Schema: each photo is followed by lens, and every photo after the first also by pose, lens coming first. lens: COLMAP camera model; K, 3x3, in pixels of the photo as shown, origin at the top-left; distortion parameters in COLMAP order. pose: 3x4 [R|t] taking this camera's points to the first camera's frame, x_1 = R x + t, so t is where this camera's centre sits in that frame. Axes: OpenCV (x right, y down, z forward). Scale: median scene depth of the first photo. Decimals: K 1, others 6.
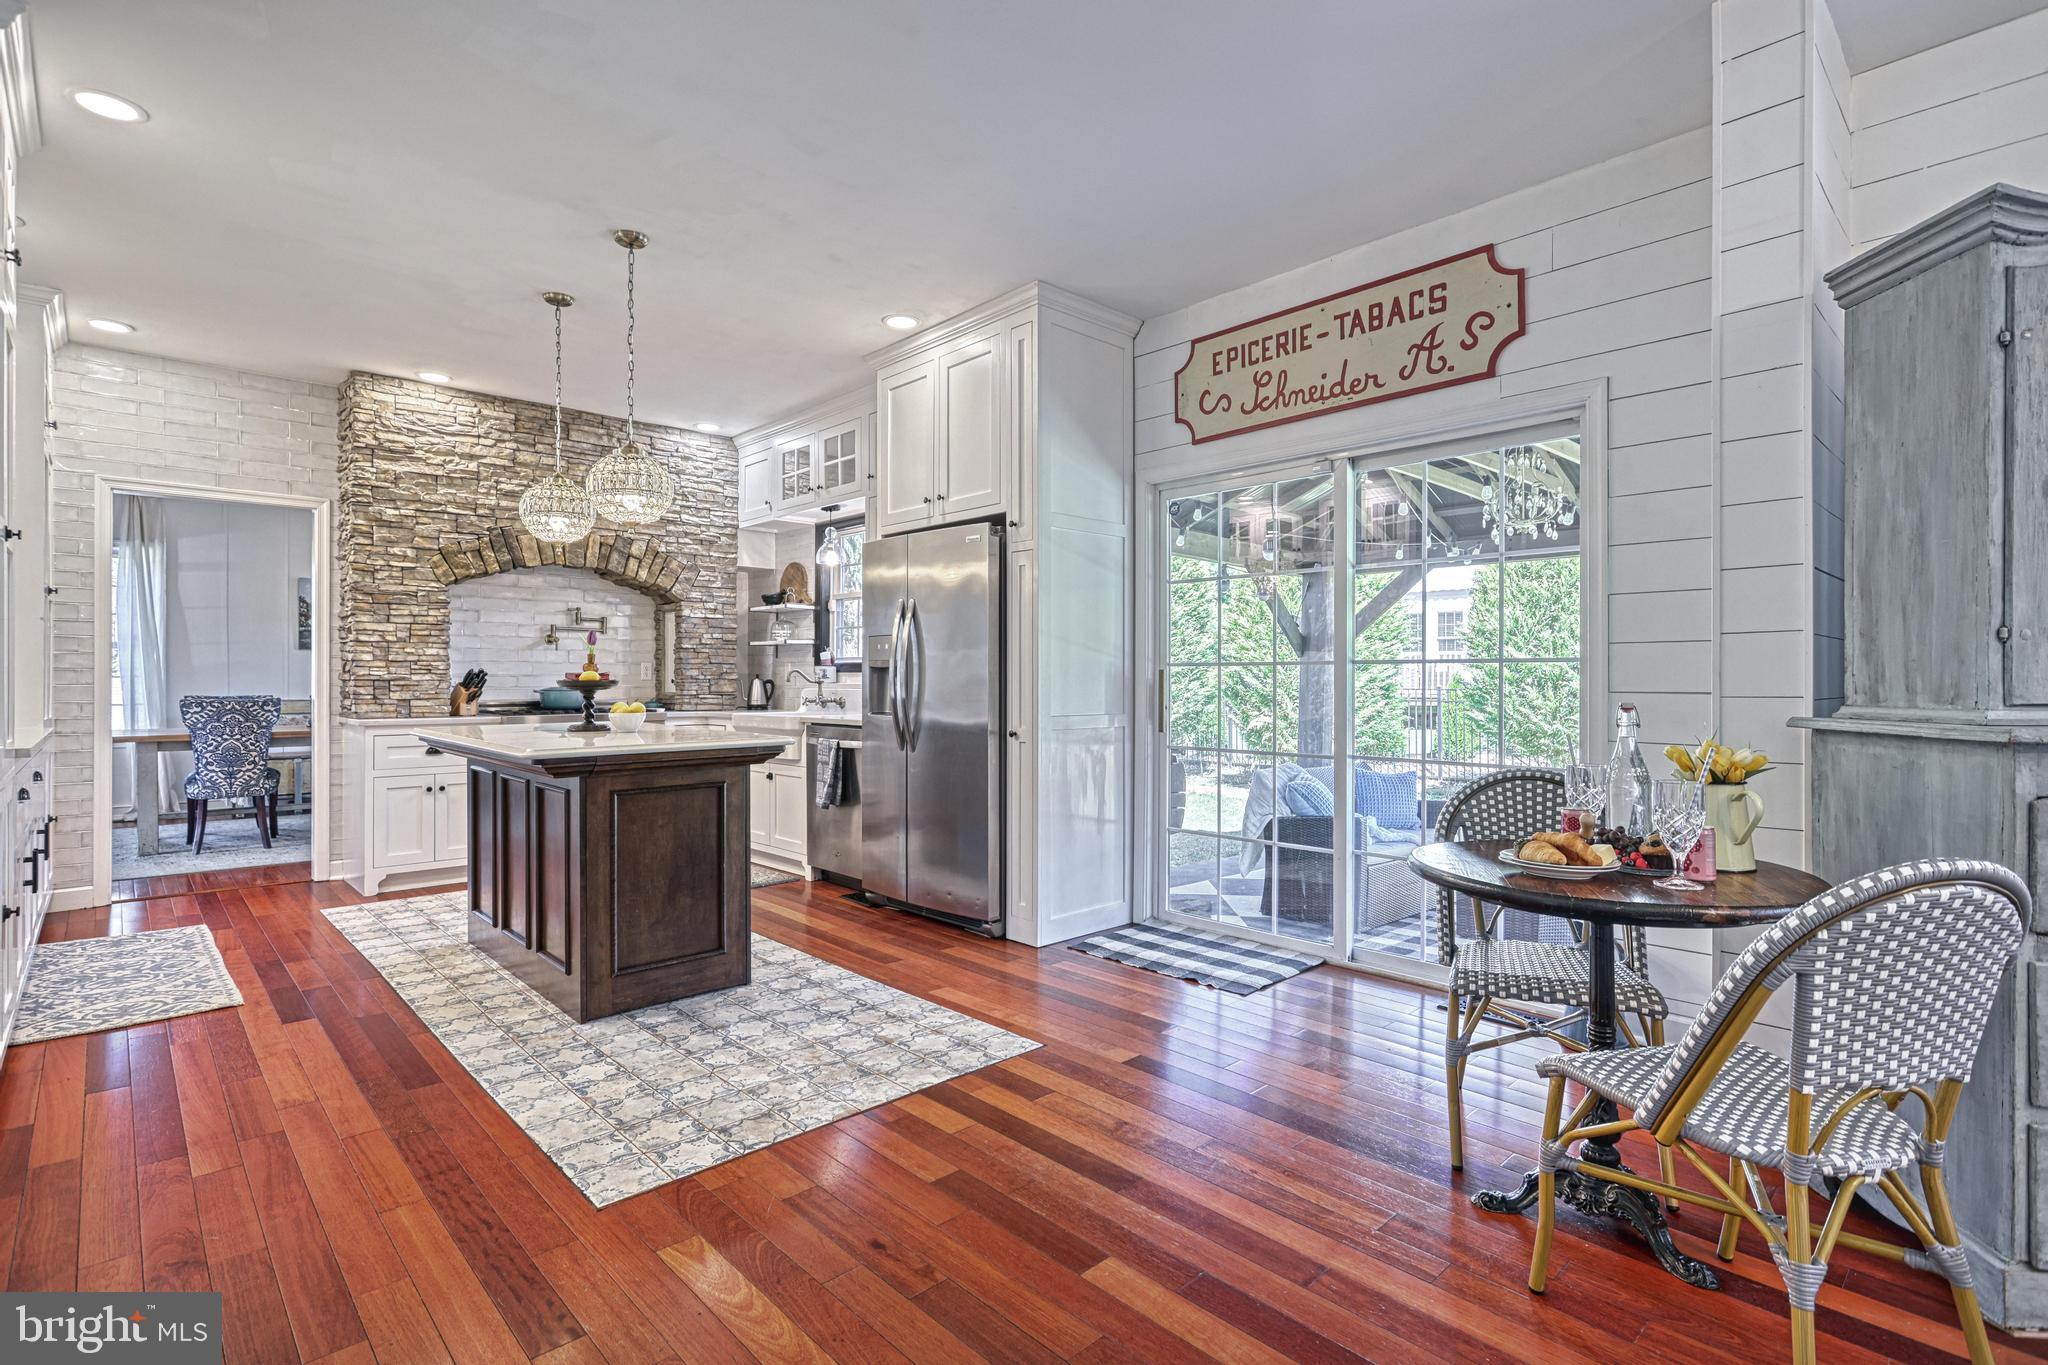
lens RADIAL K [[967.0, 0, 1023.3], [0, 967.0, 676.4], [0, 0, 1]] dist [-0.003569, 0.001988]
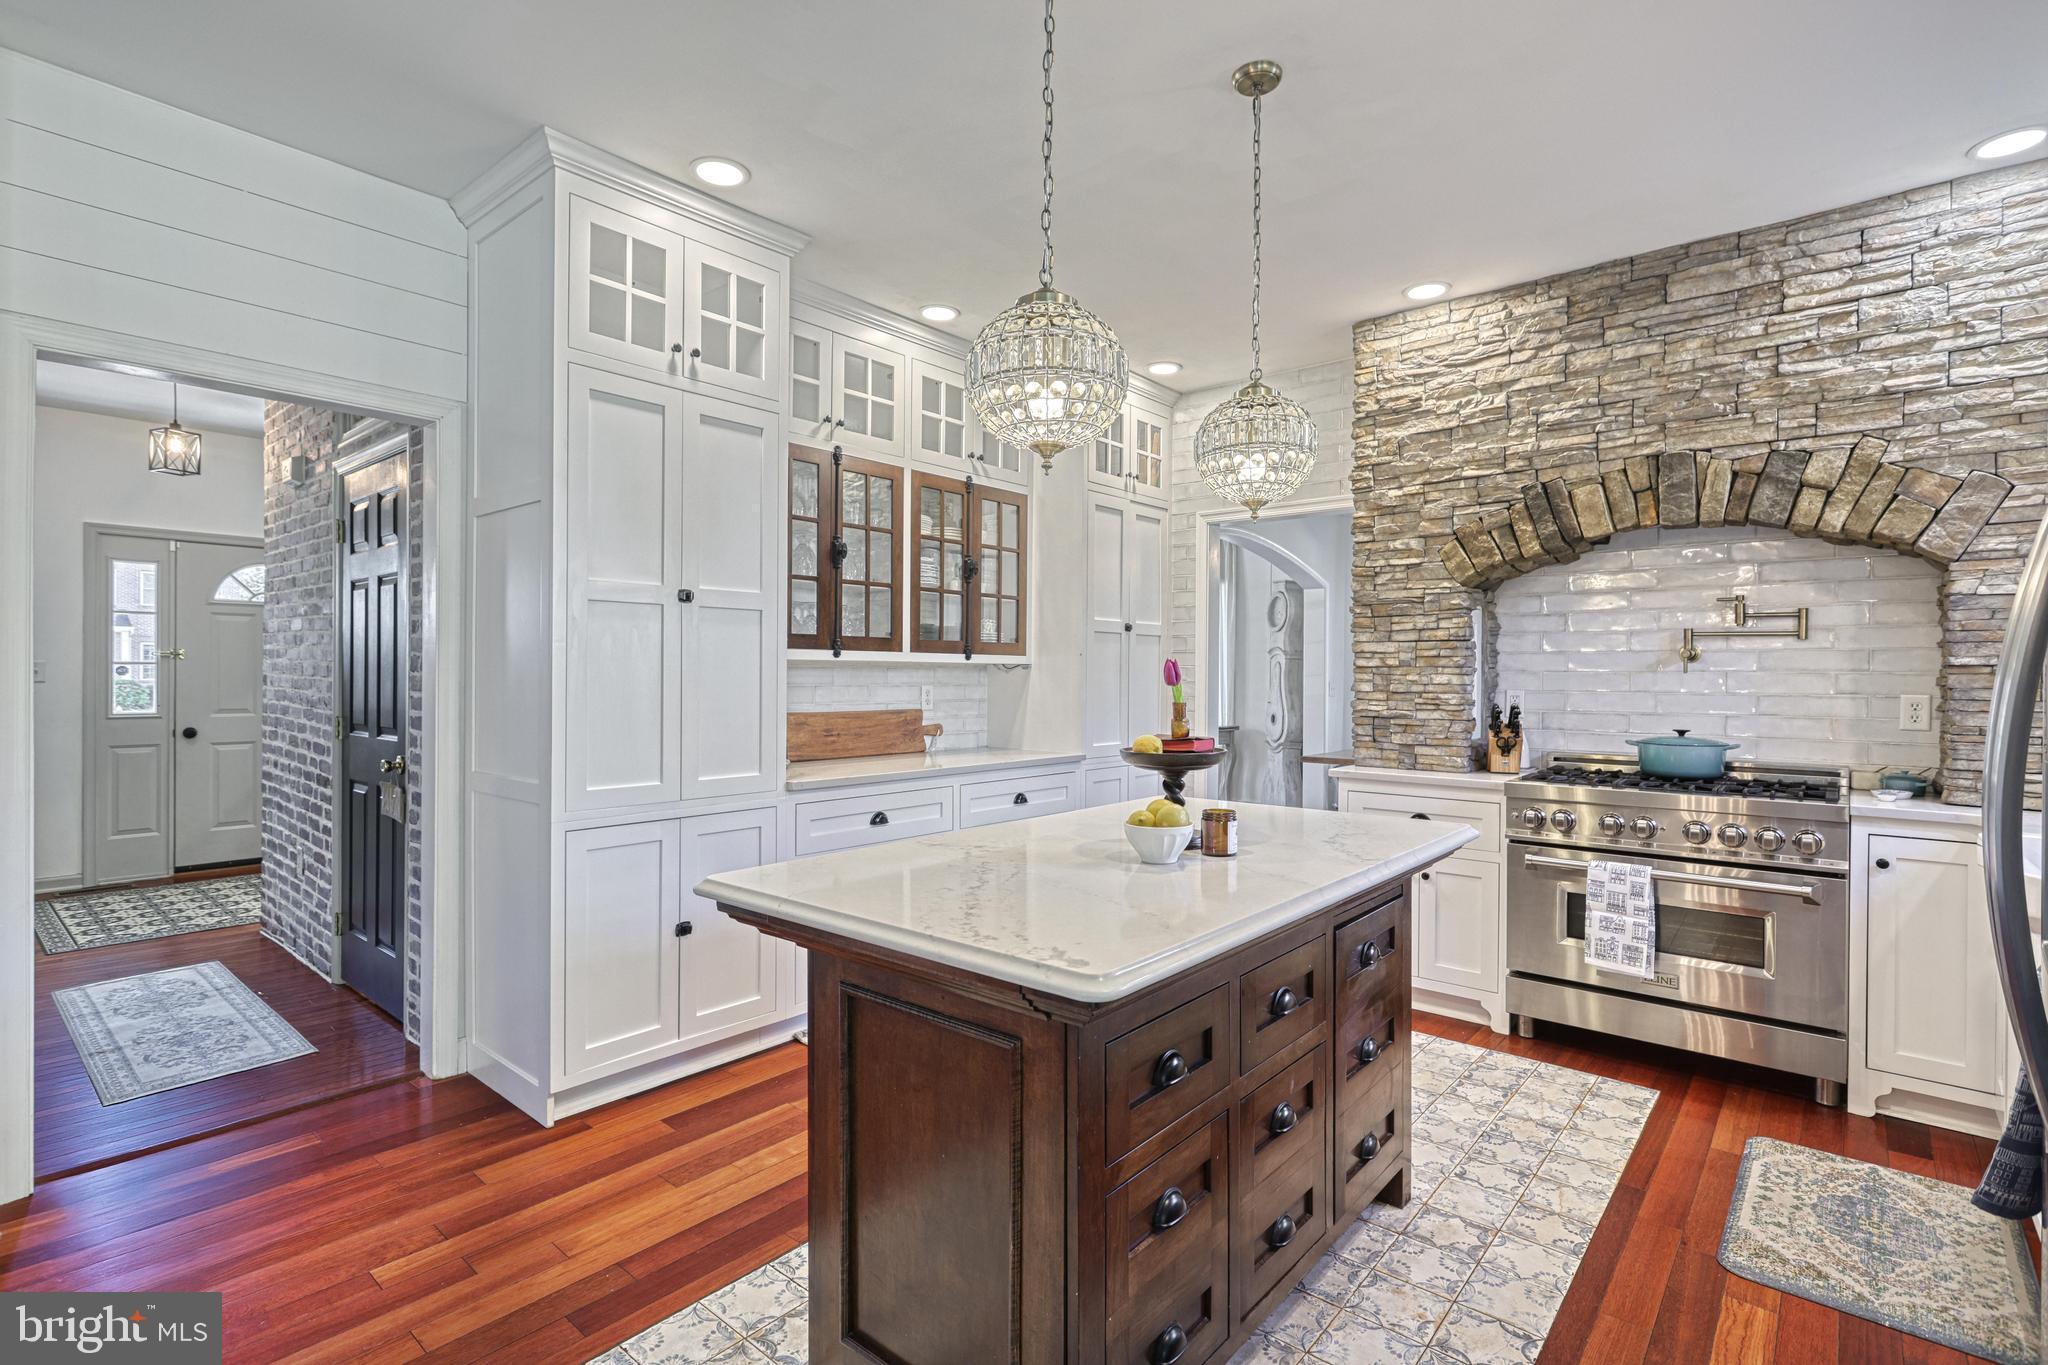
lens RADIAL K [[967.0, 0, 1023.3], [0, 967.0, 676.4], [0, 0, 1]] dist [-0.003569, 0.001988]
pose [[0.101732, 0.003000, -0.994807, 0.061126], [-0.002751, 0.999992, 0.002734, -0.028649], [0.994808, 0.002459, 0.101739, 0.619269]]
